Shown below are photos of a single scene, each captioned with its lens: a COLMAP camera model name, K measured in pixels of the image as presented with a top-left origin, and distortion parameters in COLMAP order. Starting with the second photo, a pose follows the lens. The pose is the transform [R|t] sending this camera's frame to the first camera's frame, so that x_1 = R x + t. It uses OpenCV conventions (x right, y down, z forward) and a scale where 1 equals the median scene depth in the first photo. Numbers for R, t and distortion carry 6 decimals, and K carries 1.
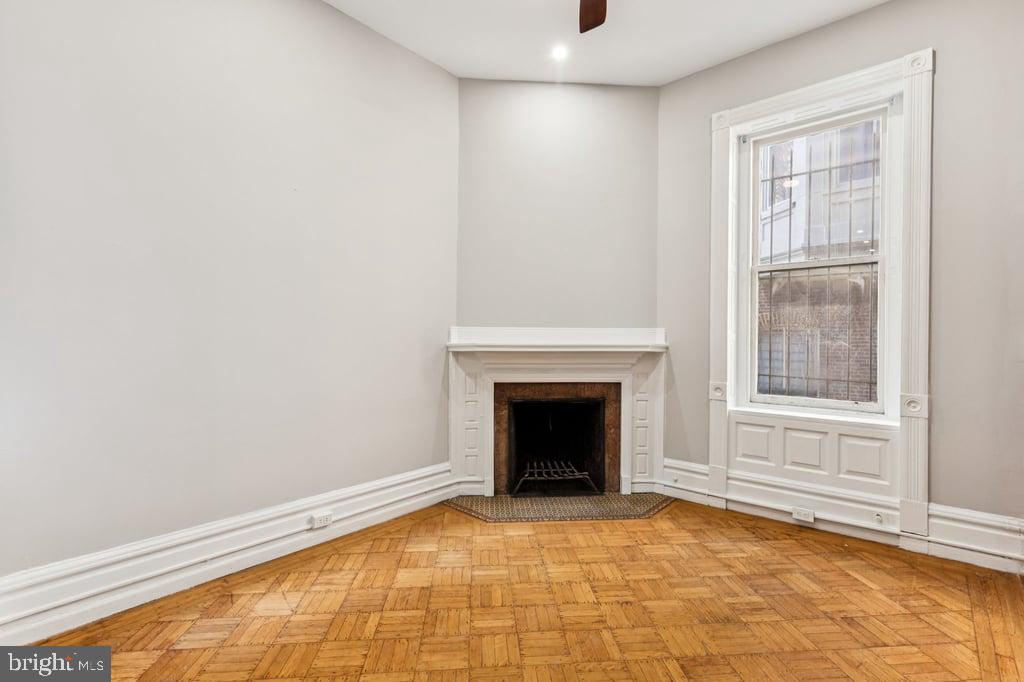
lens RADIAL K [[466.4, 0, 517.2], [0, 466.4, 339.1], [0, 0, 1]] dist [0.012438, -0.002956]
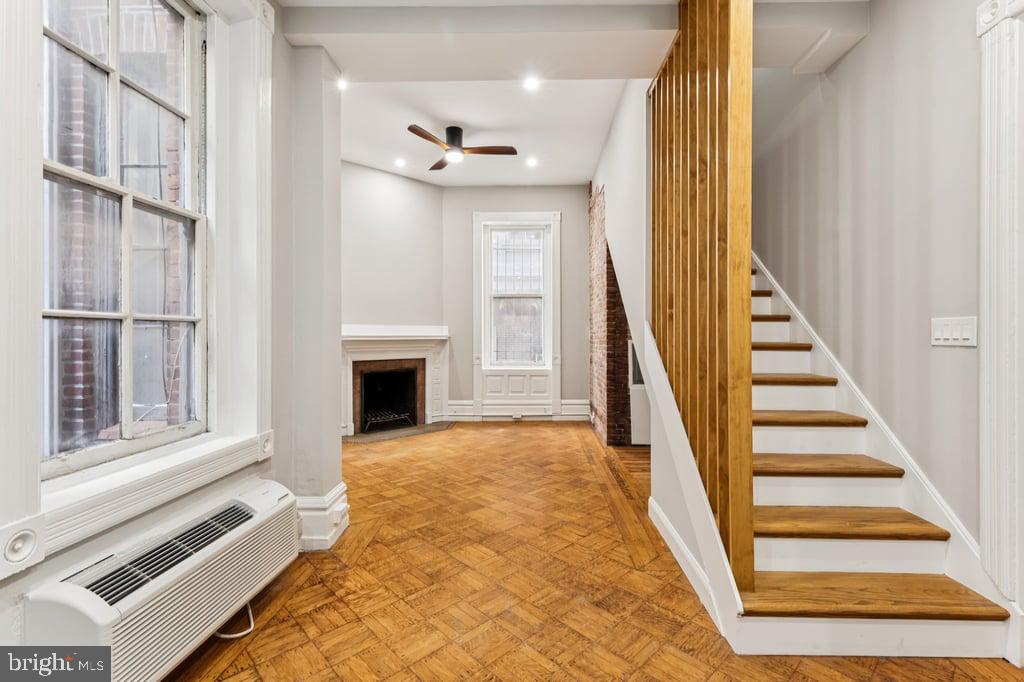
lens RADIAL K [[466.4, 0, 513.6], [0, 466.4, 331.9], [0, 0, 1]] dist [0.012438, -0.002956]
pose [[0.779127, -0.000722, 0.626866, -0.650140], [0.005060, 0.999974, -0.005137, 0.009121], [-0.626846, 0.007174, 0.779110, -0.570542]]
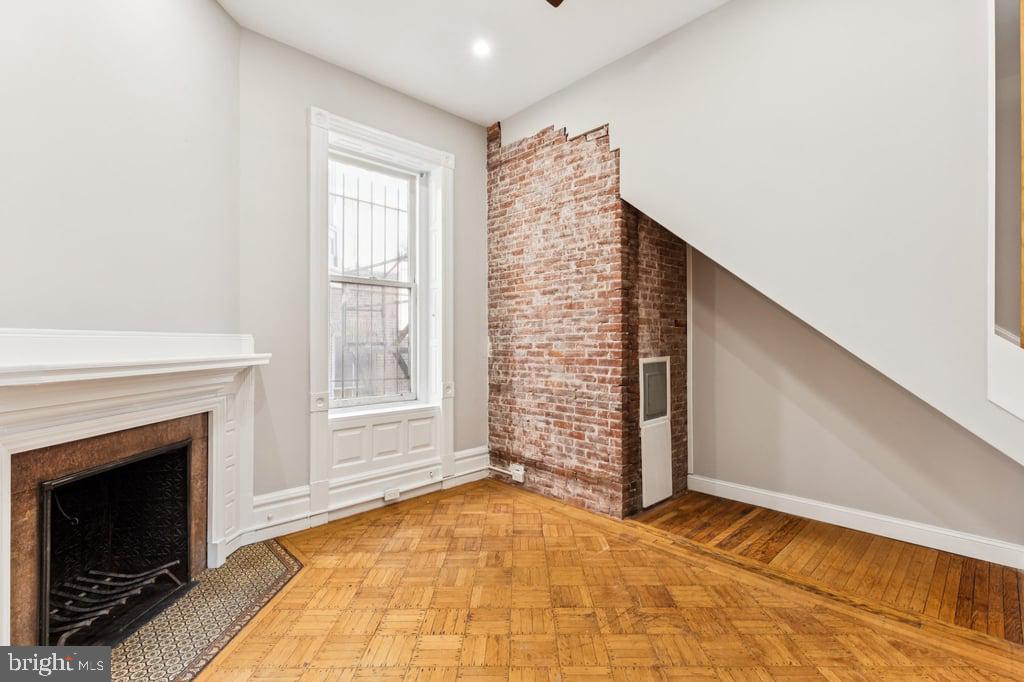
lens RADIAL K [[466.4, 0, 512.0], [0, 466.4, 334.9], [0, 0, 1]] dist [0.012438, -0.002956]
pose [[0.087980, 0.008500, 0.996086, -0.489301], [0.004235, 0.999951, -0.008908, -0.014369], [-0.996113, 0.005003, 0.087940, 0.536135]]
